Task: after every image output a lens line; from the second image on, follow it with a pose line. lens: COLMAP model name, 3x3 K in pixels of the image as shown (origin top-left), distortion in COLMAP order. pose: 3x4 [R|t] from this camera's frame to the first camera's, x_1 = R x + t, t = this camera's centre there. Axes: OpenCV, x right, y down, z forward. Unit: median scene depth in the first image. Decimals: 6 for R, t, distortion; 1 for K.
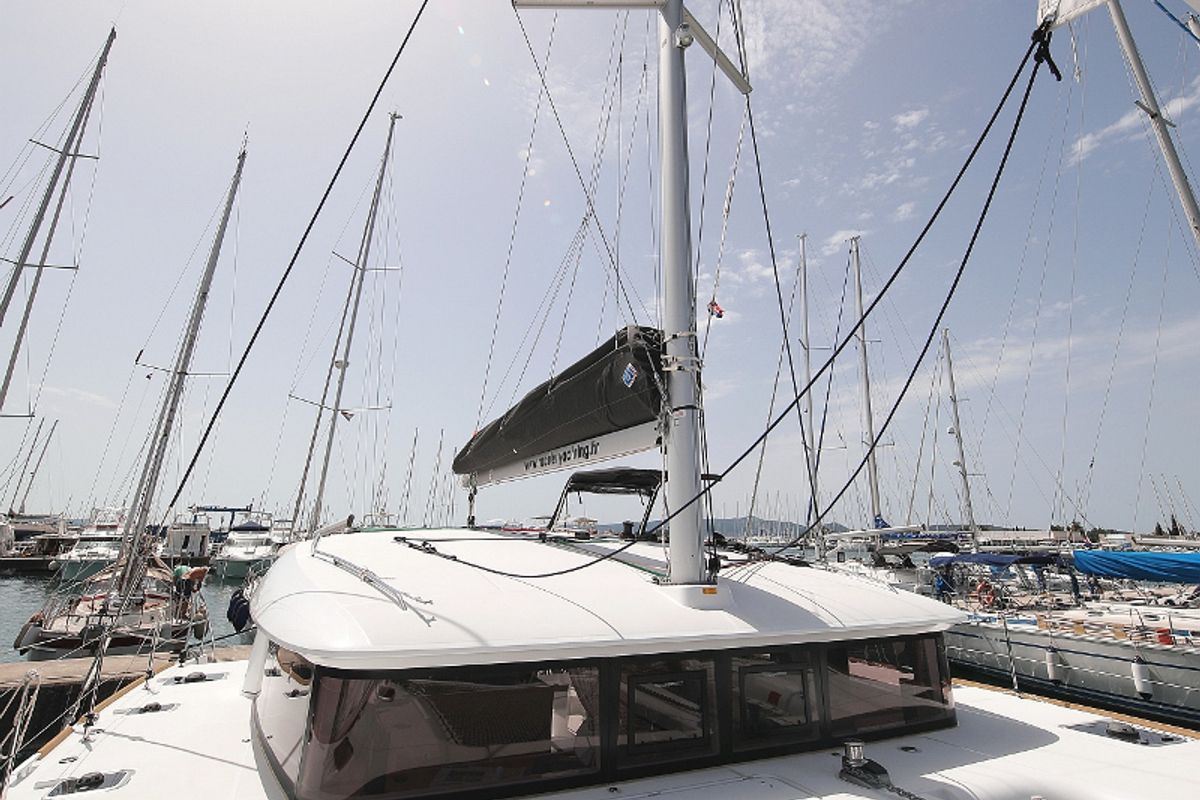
lens RADIAL K [[571.9, 0, 595.4], [0, 571.9, 337.4], [0, 0, 1]] dist [0.010444, -0.000563]
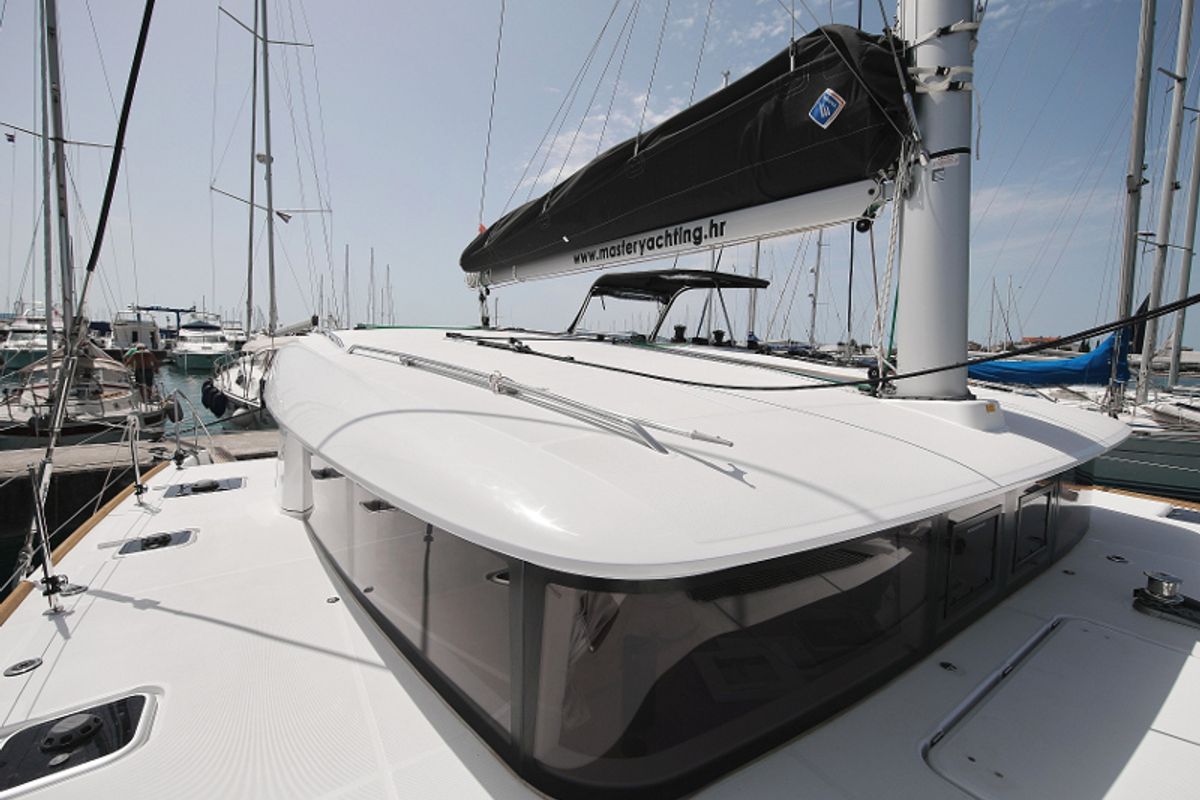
lens RADIAL K [[462.6, 0, 600.0], [0, 462.6, 400.0], [0, 0, 1]] dist [0.005072, -0.000213]
pose [[0.981869, 0.000533, 0.189562, -0.081374], [-0.083873, 0.898008, 0.431910, 0.043150], [-0.169998, -0.439978, 0.881771, 0.114295]]
